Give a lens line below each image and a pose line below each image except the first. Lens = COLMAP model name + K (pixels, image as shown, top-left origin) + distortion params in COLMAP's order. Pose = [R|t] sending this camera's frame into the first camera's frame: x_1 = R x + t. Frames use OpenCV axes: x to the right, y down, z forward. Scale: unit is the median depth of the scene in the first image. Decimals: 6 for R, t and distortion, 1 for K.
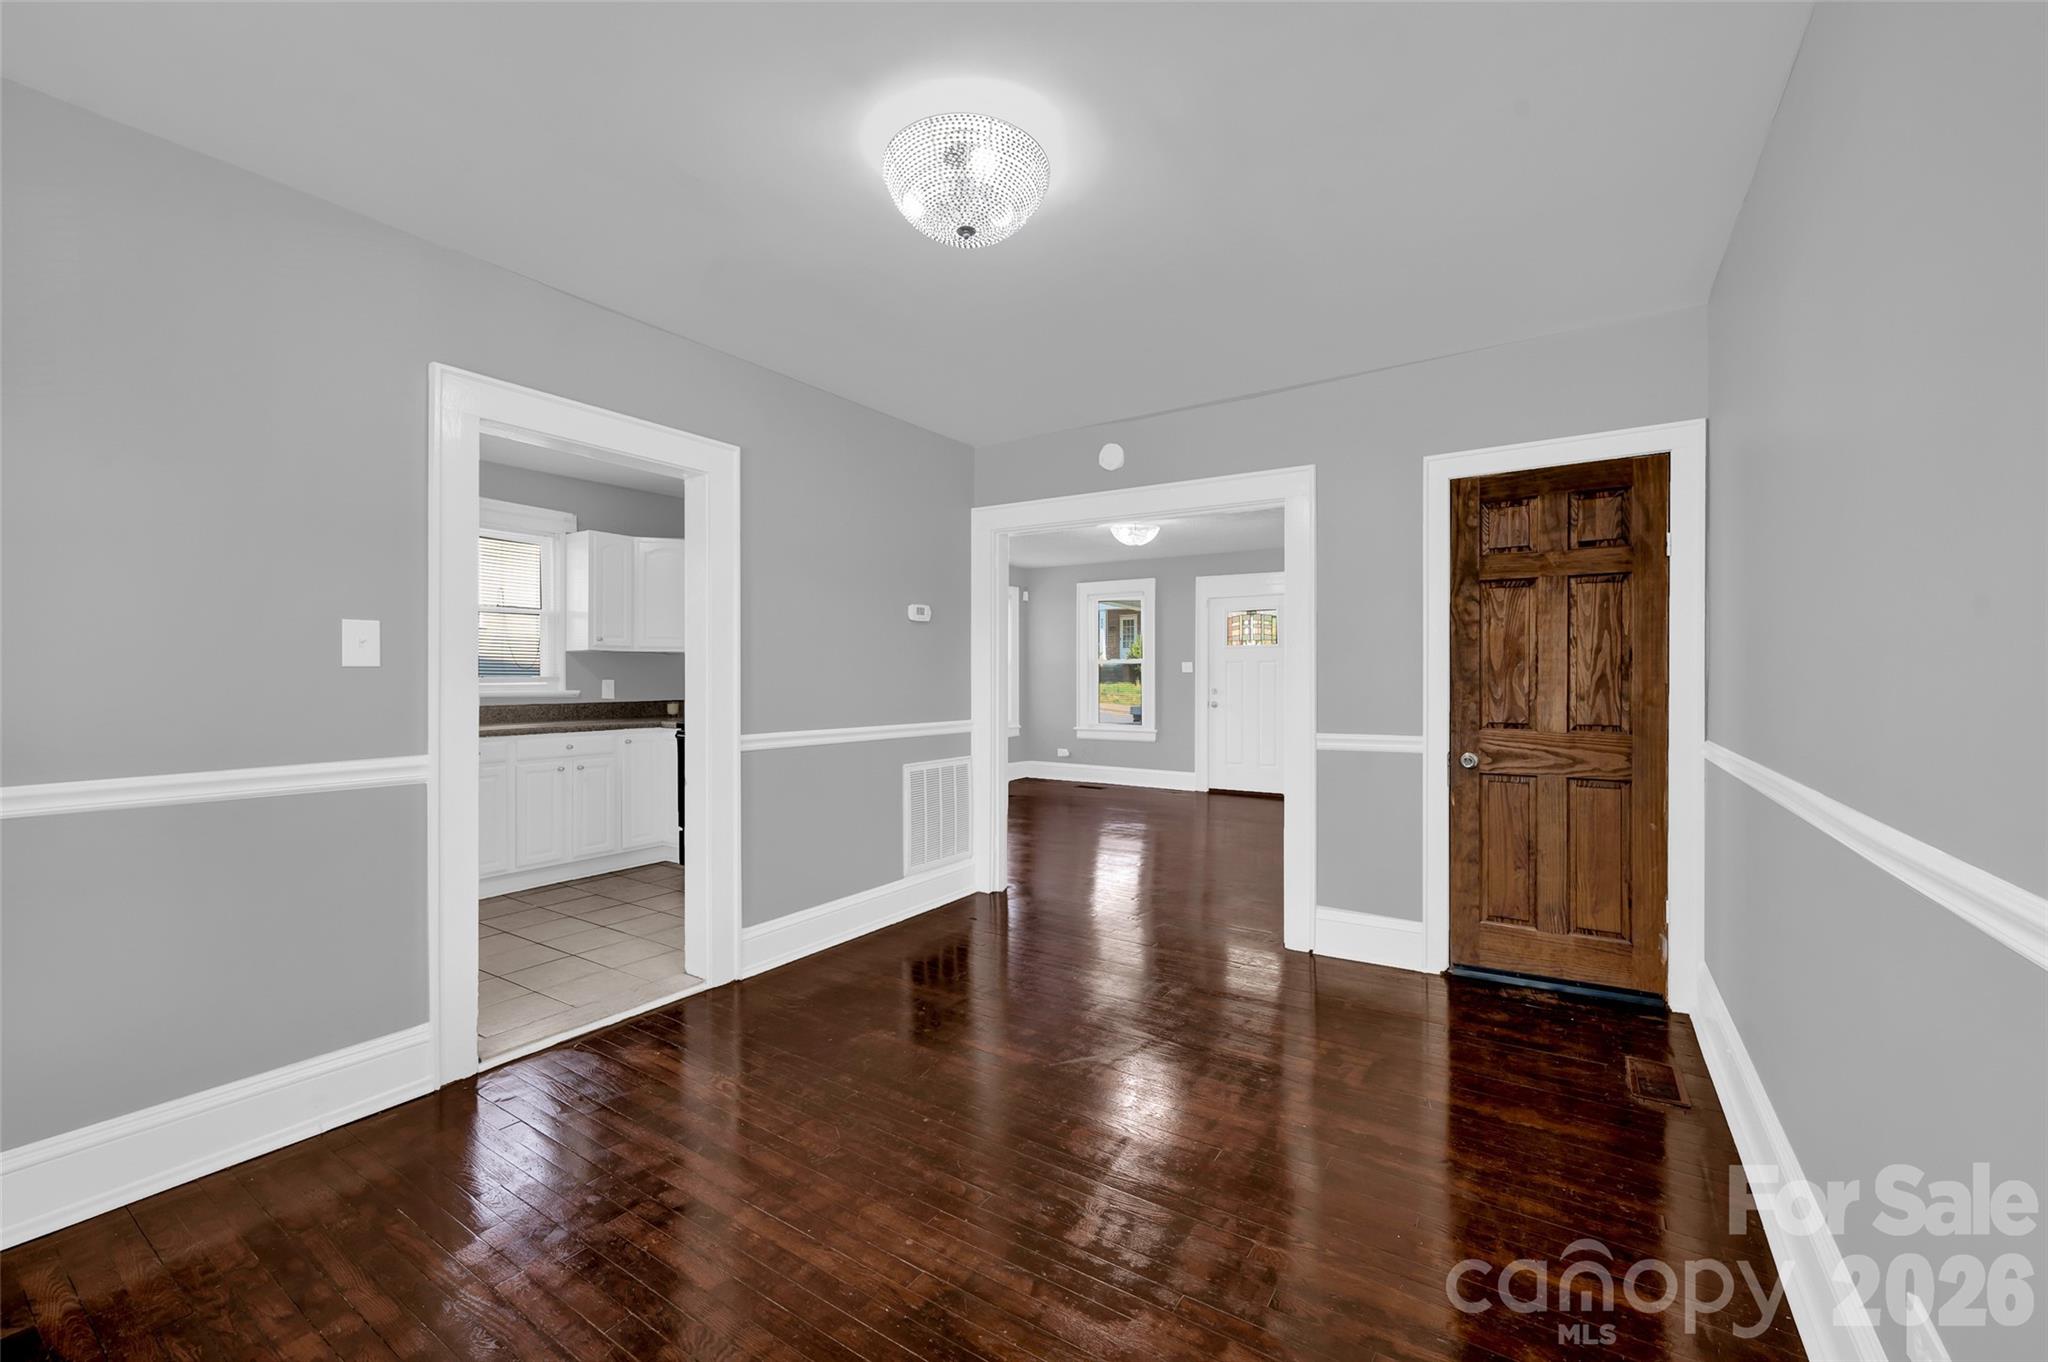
lens RADIAL K [[840.3, 0, 1038.2], [0, 840.3, 670.9], [0, 0, 1]] dist [-0.001329, -0.000076]
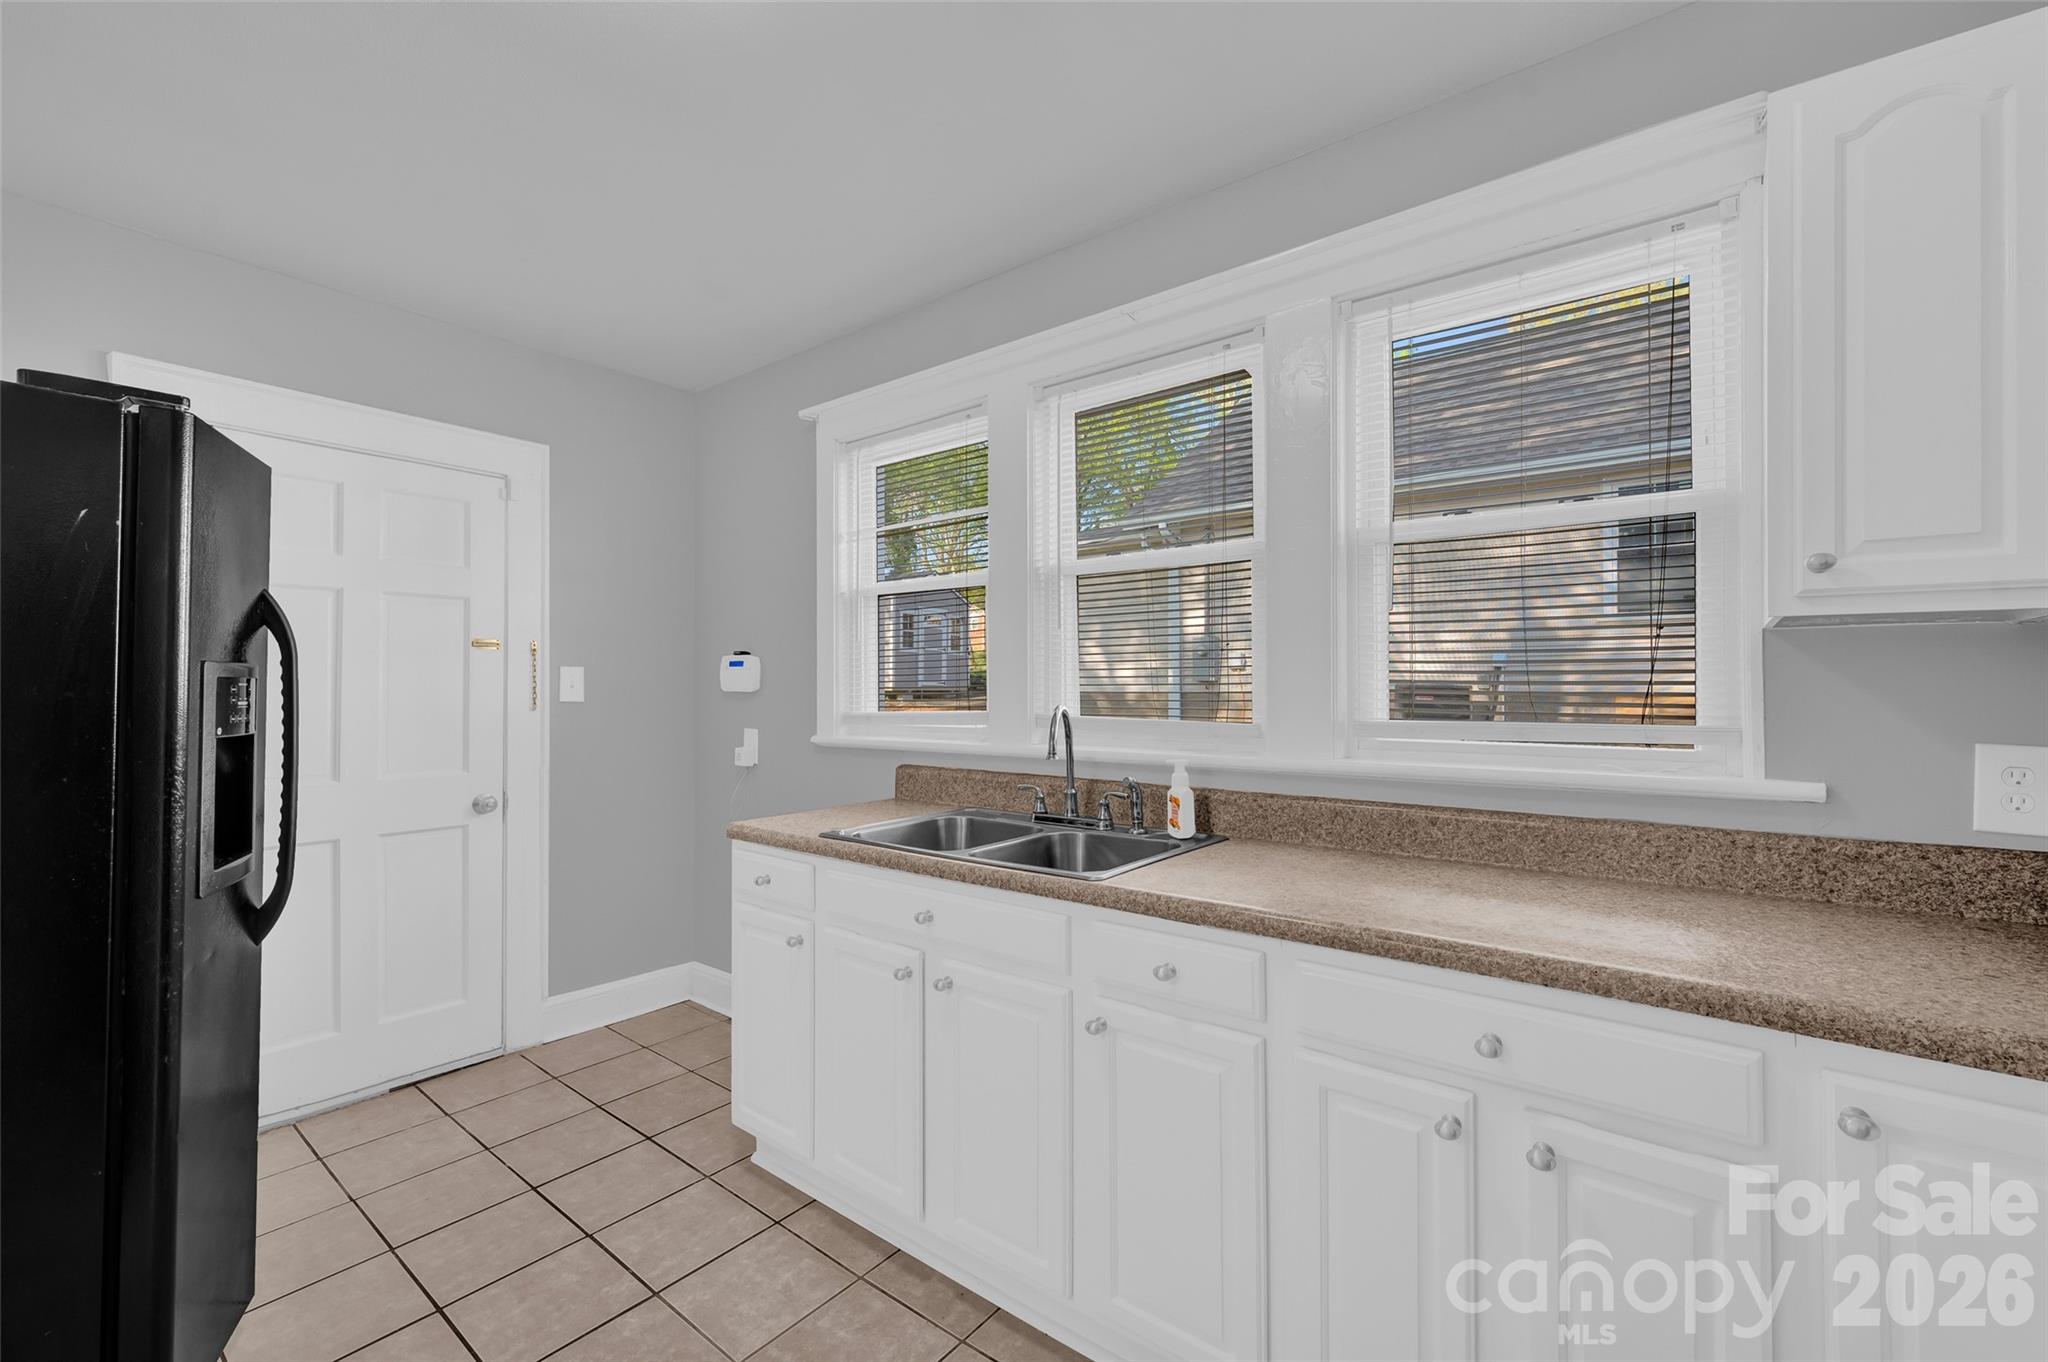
lens RADIAL K [[872.2, 0, 1022.6], [0, 872.2, 678.3], [0, 0, 1]] dist [0.000205, 0.000084]
pose [[-0.099866, -0.006759, -0.994978, -0.281000], [-0.001527, 0.999977, -0.006639, -0.005365], [0.995000, 0.000857, -0.099874, 0.810468]]
